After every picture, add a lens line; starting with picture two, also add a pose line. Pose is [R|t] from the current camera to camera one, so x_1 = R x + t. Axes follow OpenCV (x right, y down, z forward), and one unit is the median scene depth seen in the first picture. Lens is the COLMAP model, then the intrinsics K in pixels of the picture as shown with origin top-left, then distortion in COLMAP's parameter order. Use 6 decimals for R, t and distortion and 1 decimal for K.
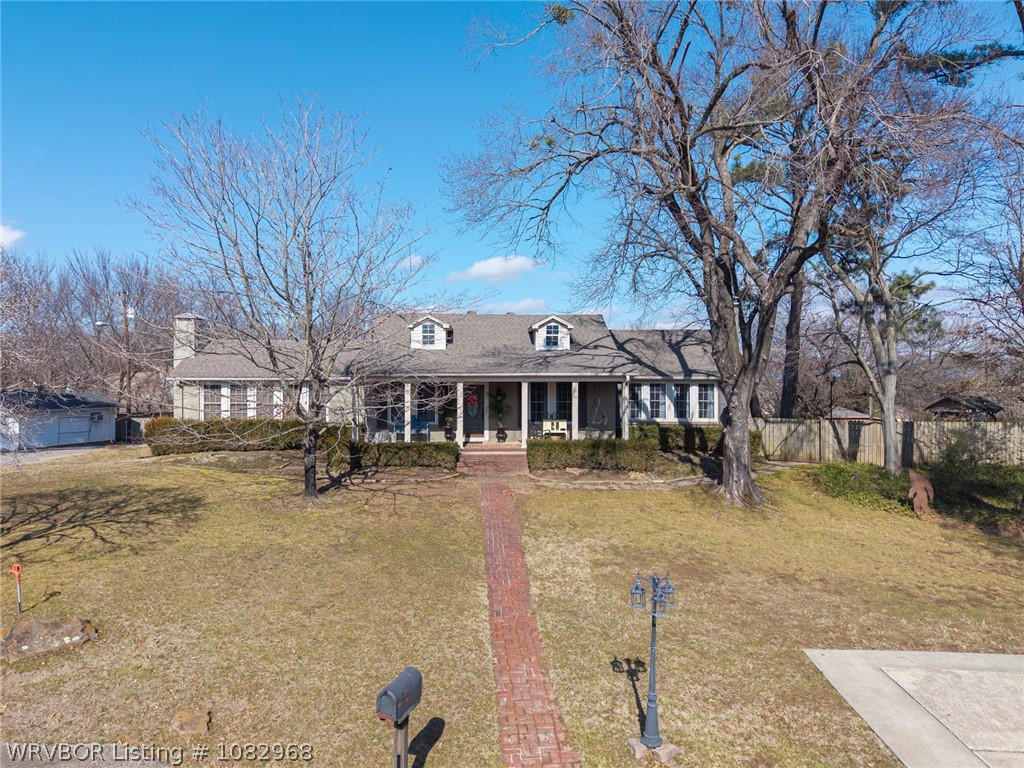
lens RADIAL K [[644.5, 0, 504.3], [0, 644.5, 387.8], [0, 0, 1]] dist [0.037367, -0.040752]
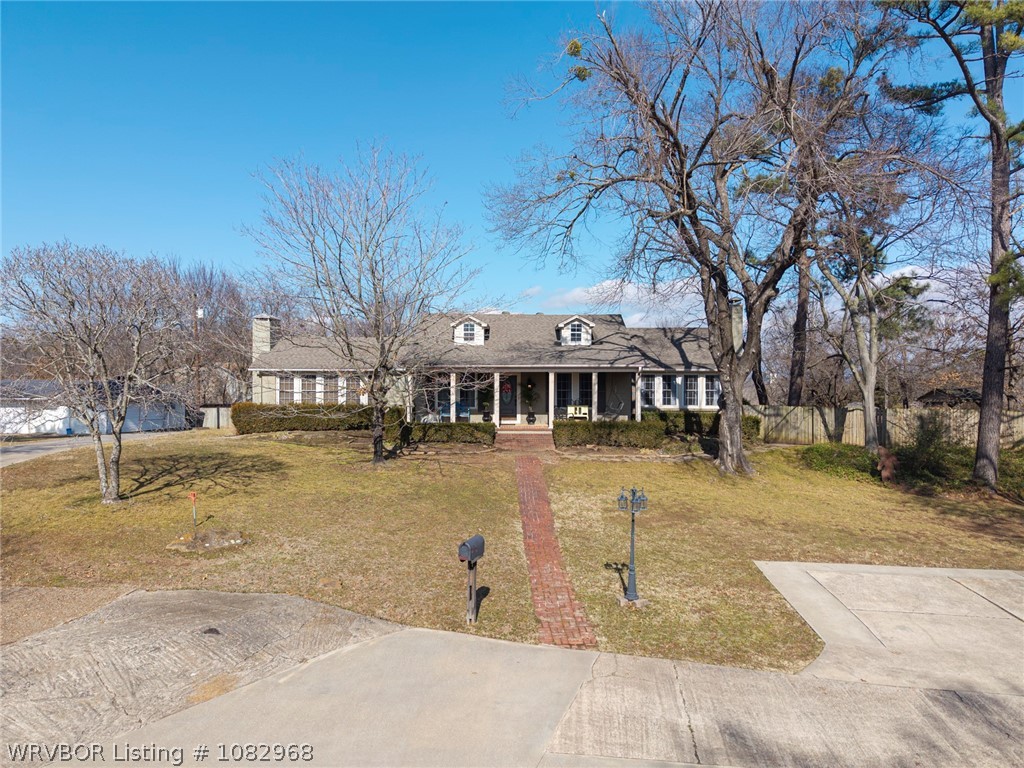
lens RADIAL K [[644.5, 0, 504.3], [0, 644.5, 387.8], [0, 0, 1]] dist [0.037367, -0.040752]
pose [[0.998993, 0.003039, -0.044773, -0.002085], [-0.002935, 0.999993, 0.002397, 0.019384], [0.044780, -0.002263, 0.998994, -0.206359]]
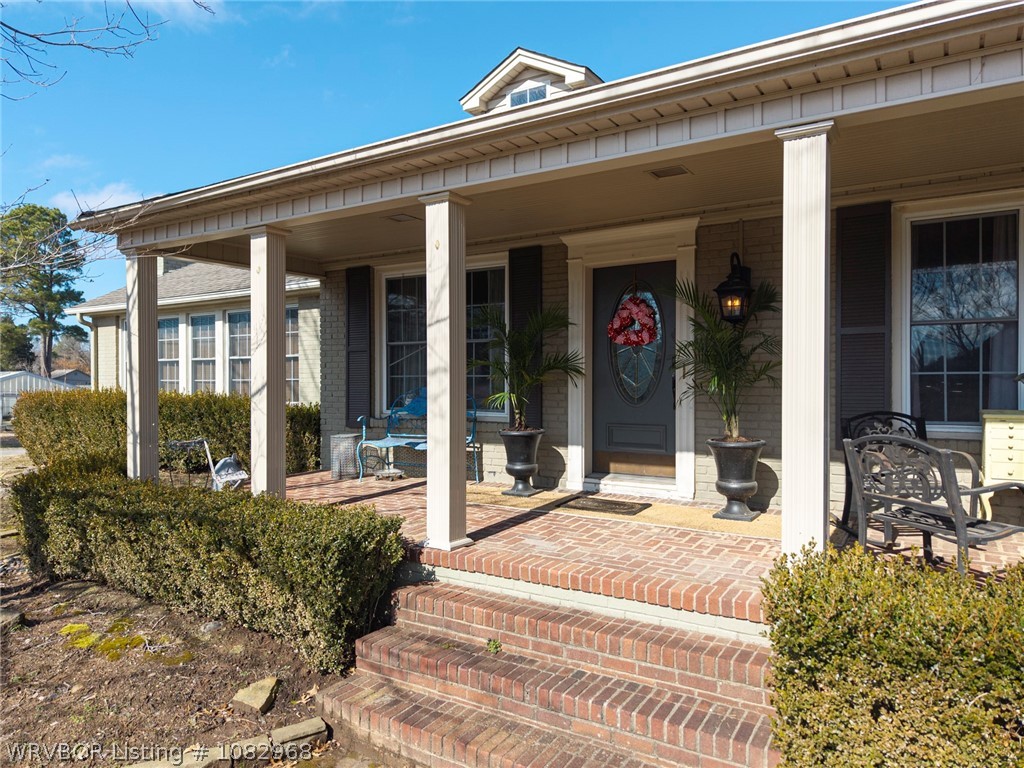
lens RADIAL K [[644.5, 0, 504.3], [0, 644.5, 387.8], [0, 0, 1]] dist [0.037367, -0.040752]
pose [[0.831432, -0.001892, -0.555624, 0.060488], [0.002819, 0.999996, 0.000812, 0.053953], [0.555620, -0.002241, 0.831434, 0.977372]]
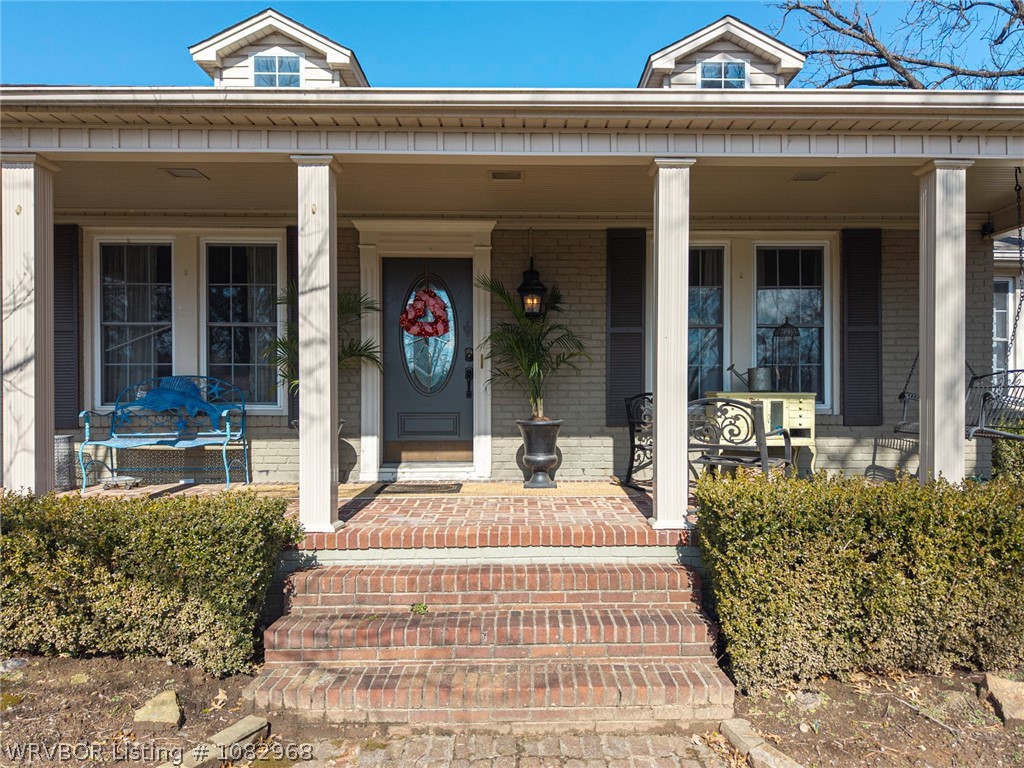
lens RADIAL K [[681.6, 0, 516.2], [0, 681.6, 393.4], [0, 0, 1]] dist [0.042799, -0.042209]
pose [[0.999052, -0.003805, -0.043367, -0.003485], [0.003384, 0.999946, -0.009784, 0.066185], [0.043402, 0.009628, 0.999011, 0.933489]]
